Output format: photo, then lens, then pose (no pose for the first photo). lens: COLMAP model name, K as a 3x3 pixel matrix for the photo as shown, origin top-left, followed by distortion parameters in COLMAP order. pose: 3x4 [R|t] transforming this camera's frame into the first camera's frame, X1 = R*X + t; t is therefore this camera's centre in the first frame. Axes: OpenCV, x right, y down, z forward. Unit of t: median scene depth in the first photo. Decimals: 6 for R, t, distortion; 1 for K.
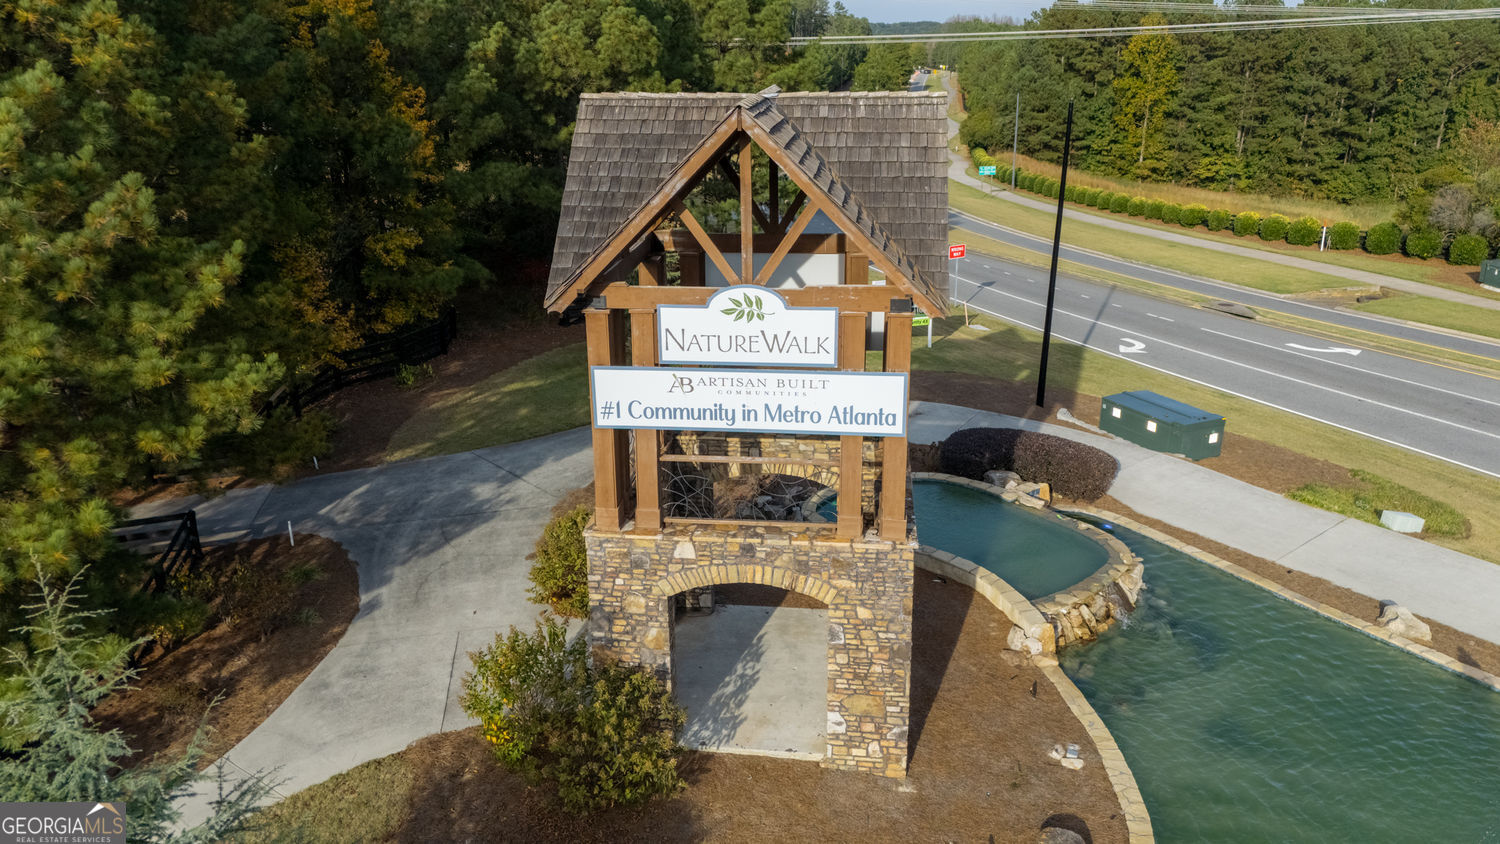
lens RADIAL K [[1092.8, 0, 750.0], [0, 1092.8, 422.0], [0, 0, 1]] dist [0.060457, -0.086066]
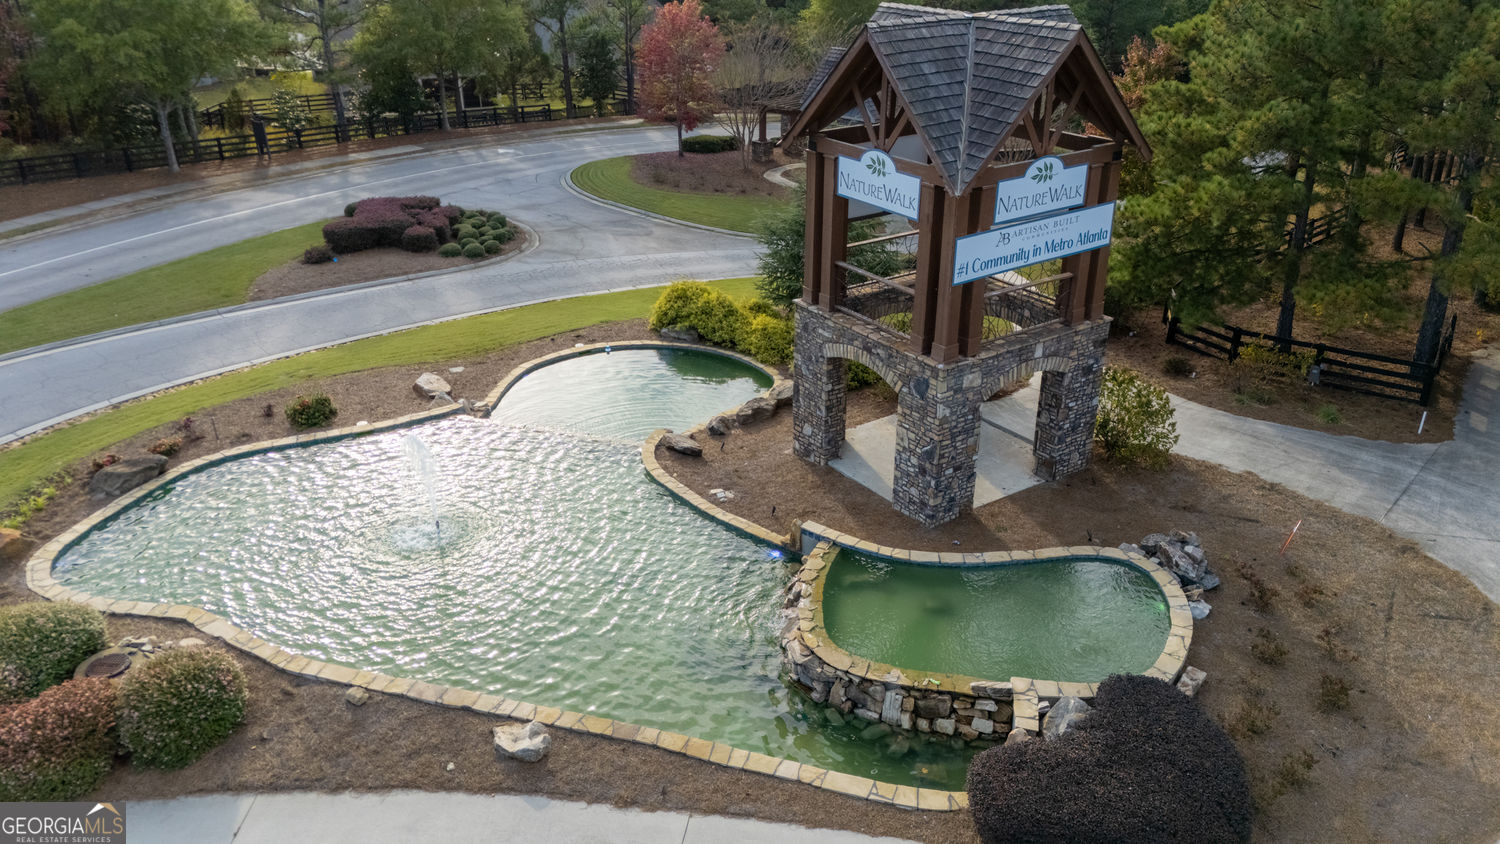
lens RADIAL K [[1097.8, 0, 750.0], [0, 1097.8, 422.0], [0, 0, 1]] dist [0.089701, -0.091829]
pose [[-0.755347, 0.293178, -0.586086, 0.994116], [-0.200556, 0.748014, 0.632655, -0.636666], [0.623881, 0.595417, -0.506212, 1.562135]]
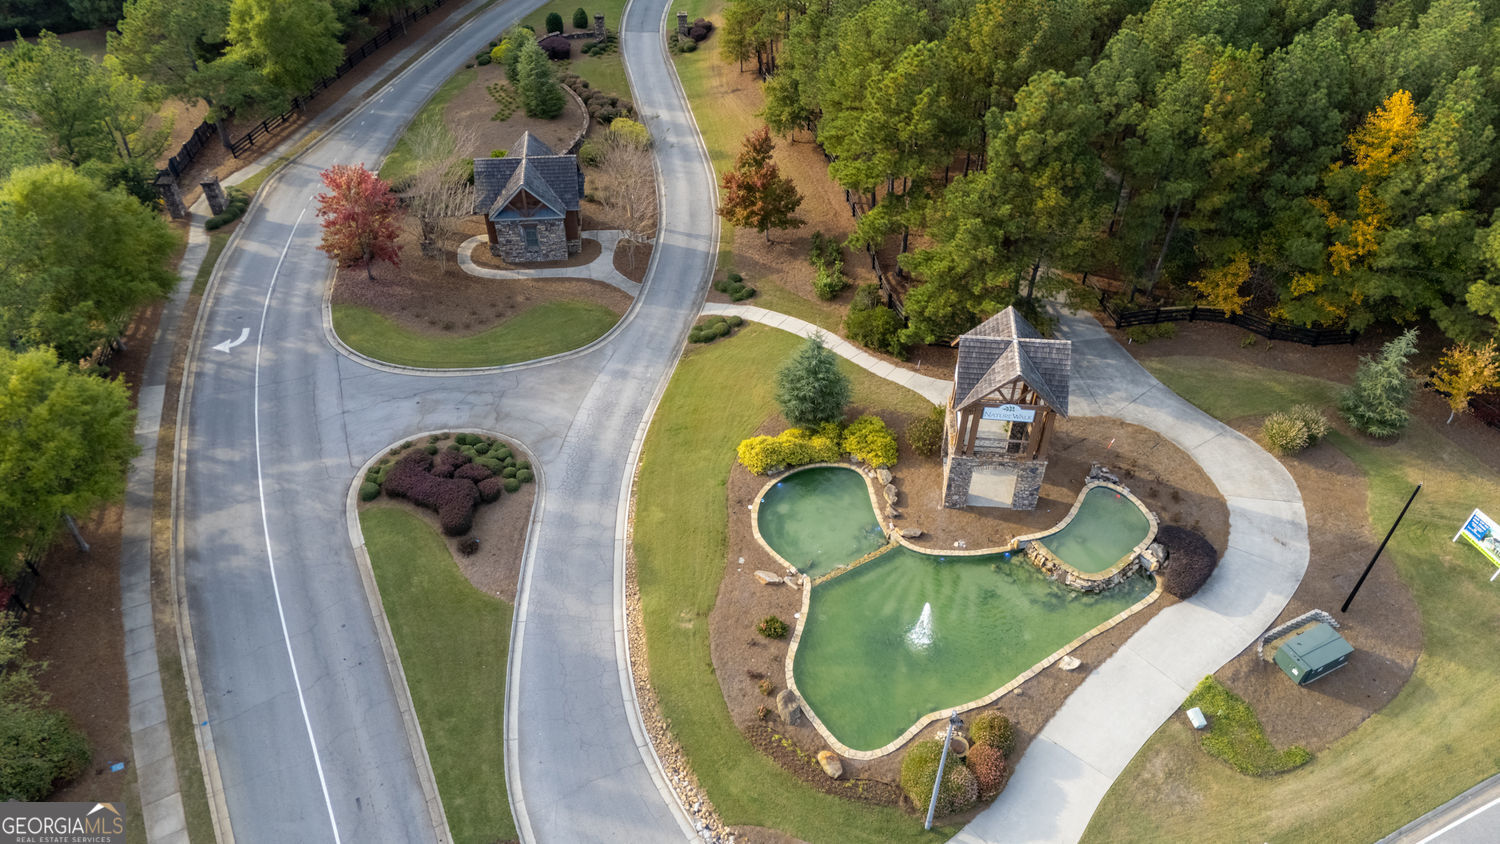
lens RADIAL K [[1097.8, 0, 750.0], [0, 1097.8, 422.0], [0, 0, 1]] dist [0.089701, -0.091829]
pose [[0.019044, 0.688362, -0.725117, 2.275945], [-0.319639, 0.691379, 0.647940, -1.789519], [0.947348, 0.219436, 0.233194, -0.444434]]
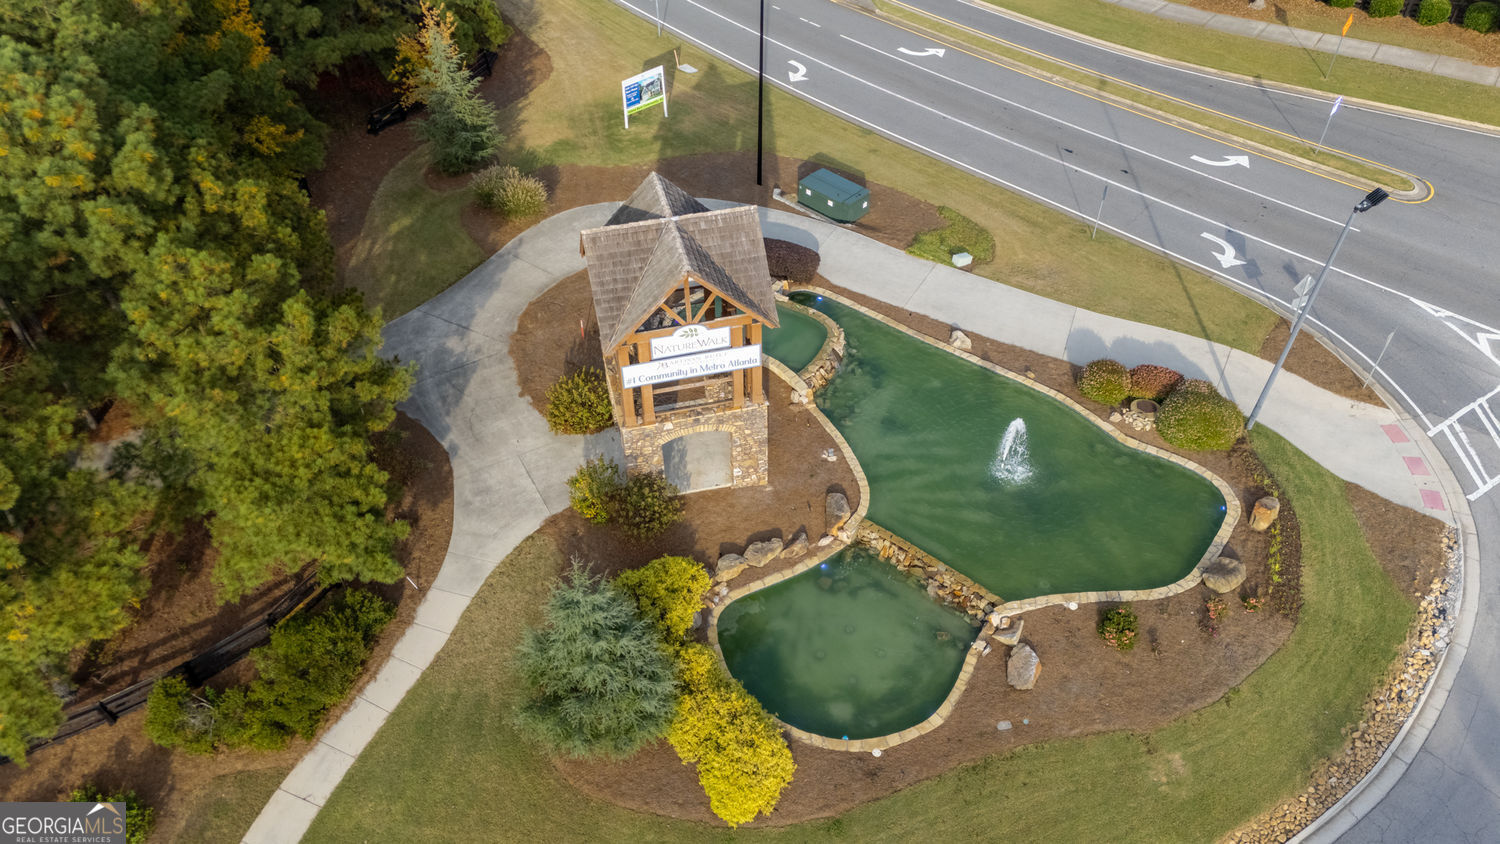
lens RADIAL K [[1097.8, 0, 750.0], [0, 1097.8, 422.0], [0, 0, 1]] dist [0.089701, -0.091829]
pose [[0.936794, -0.244478, 0.250295, -0.400244], [0.112256, 0.887567, 0.446792, -0.754512], [-0.331384, -0.390455, 0.858912, -0.841575]]
